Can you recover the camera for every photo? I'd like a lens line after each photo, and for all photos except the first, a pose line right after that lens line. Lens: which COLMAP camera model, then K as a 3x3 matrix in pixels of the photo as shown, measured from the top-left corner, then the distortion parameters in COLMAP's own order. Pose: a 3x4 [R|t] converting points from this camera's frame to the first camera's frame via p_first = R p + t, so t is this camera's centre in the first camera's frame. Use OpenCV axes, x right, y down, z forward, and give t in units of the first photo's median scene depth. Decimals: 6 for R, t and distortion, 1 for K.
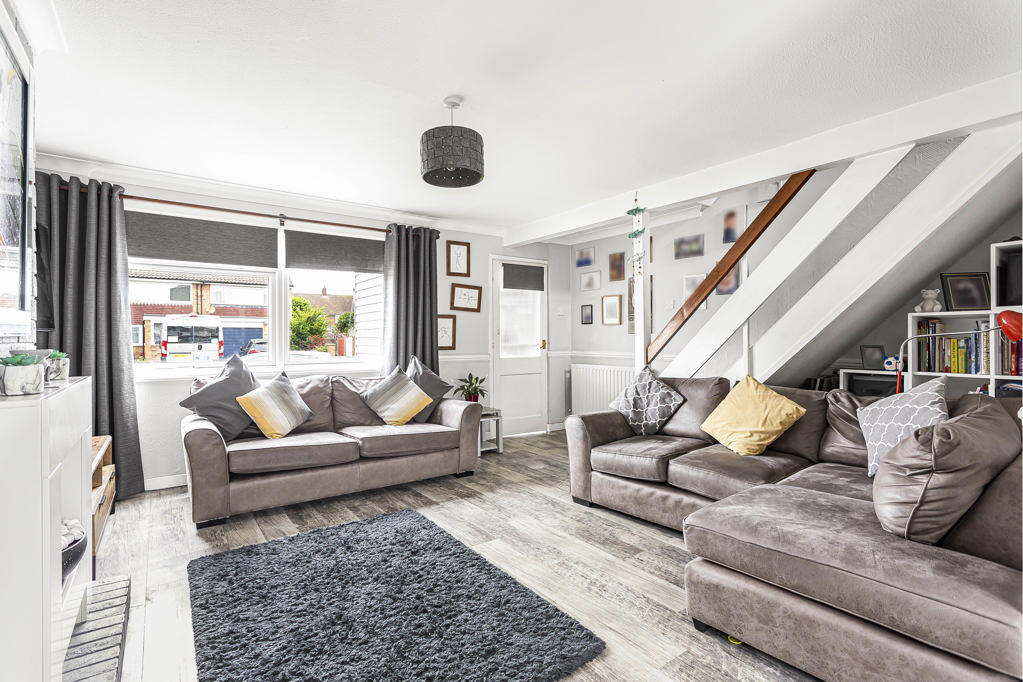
lens RADIAL K [[487.2, 0, 510.1], [0, 487.2, 335.9], [0, 0, 1]] dist [0.000912, 0.000146]
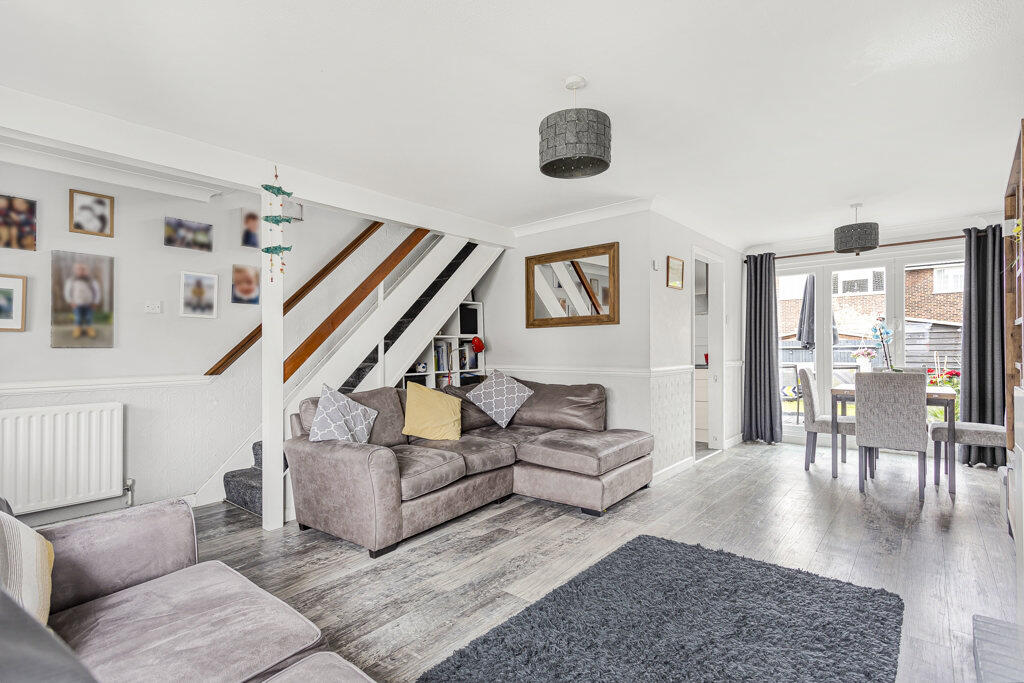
lens RADIAL K [[492.3, 0, 512.0], [0, 492.3, 341.5], [0, 0, 1]] dist [0.000185, -0.000010]
pose [[-0.243689, 0.021826, 0.969608, -0.815605], [0.008074, 0.999758, -0.020476, 0.008314], [-0.969820, 0.002839, -0.243807, 1.131364]]
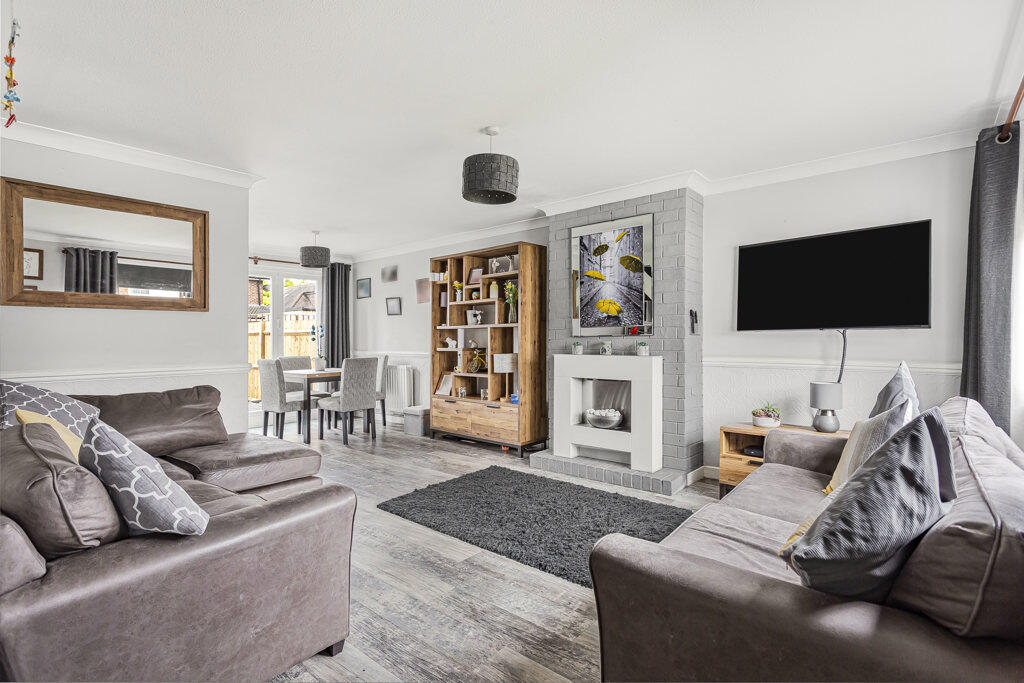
lens RADIAL K [[487.7, 0, 510.6], [0, 487.7, 336.4], [0, 0, 1]] dist [0.000912, 0.000146]
pose [[-0.970625, 0.014564, -0.240155, 0.087048], [0.015688, 0.999873, -0.002771, 0.005965], [0.240084, -0.006457, -0.970731, 1.803958]]
